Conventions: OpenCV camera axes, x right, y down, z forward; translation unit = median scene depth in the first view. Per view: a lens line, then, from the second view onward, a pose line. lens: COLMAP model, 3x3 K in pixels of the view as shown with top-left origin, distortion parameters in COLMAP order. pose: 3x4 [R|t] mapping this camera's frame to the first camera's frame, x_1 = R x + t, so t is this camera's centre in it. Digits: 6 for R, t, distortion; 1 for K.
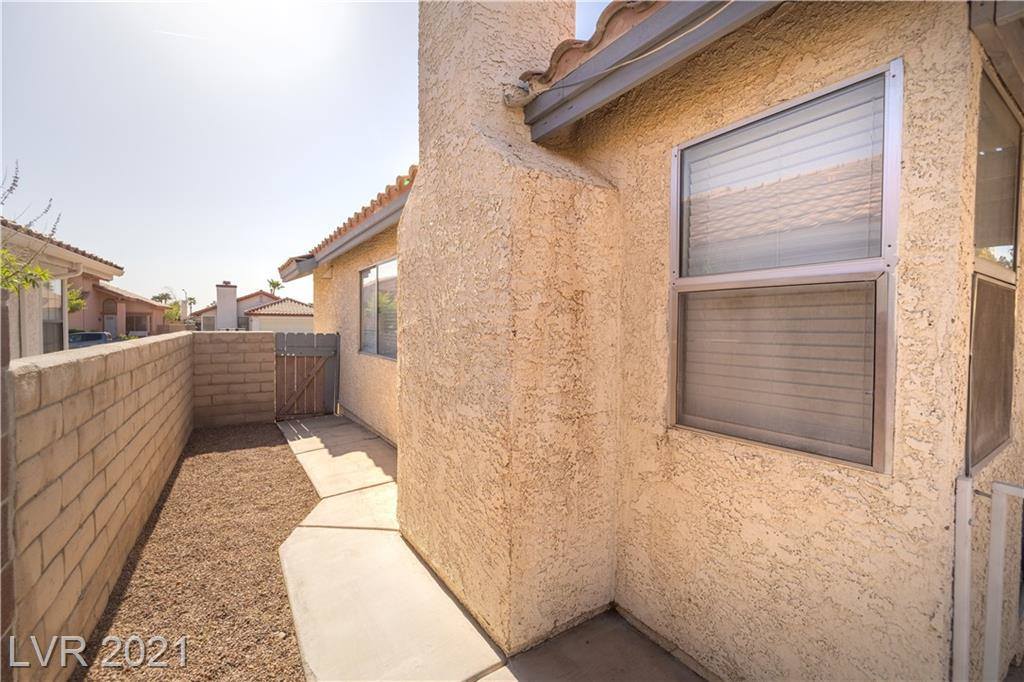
lens RADIAL K [[436.4, 0, 510.5], [0, 436.4, 331.9], [0, 0, 1]] dist [0.001122, 0.000186]
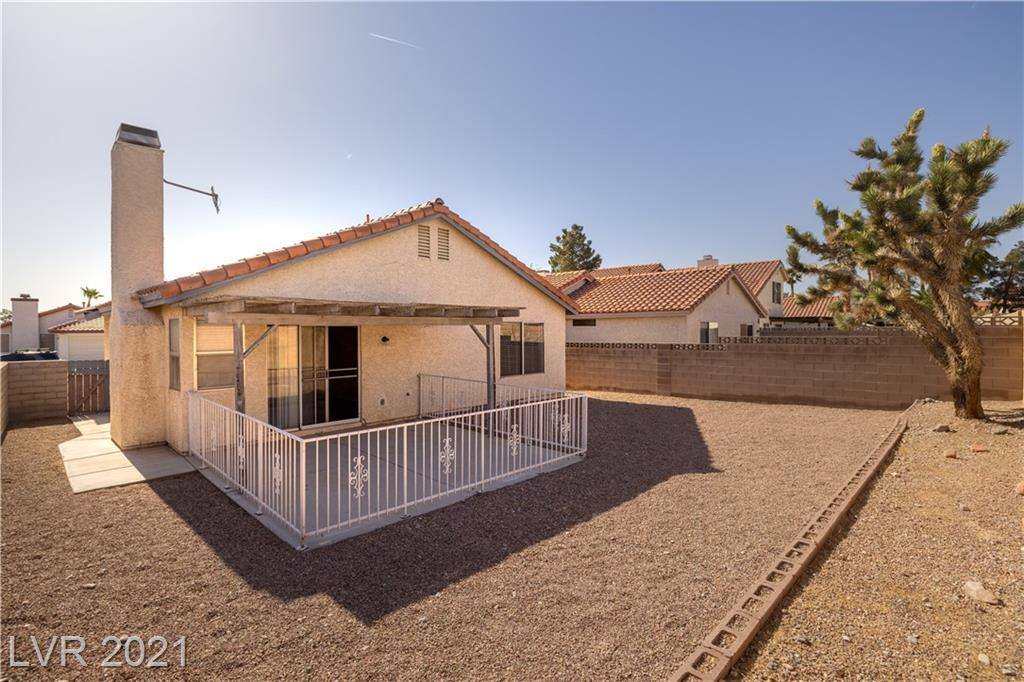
lens RADIAL K [[482.6, 0, 509.1], [0, 482.6, 331.6], [0, 0, 1]] dist [-0.004628, -0.000494]
pose [[0.976692, -0.013361, 0.214230, 0.690195], [0.017280, 0.999716, -0.016429, -0.050149], [-0.213950, 0.019748, 0.976645, -1.108897]]
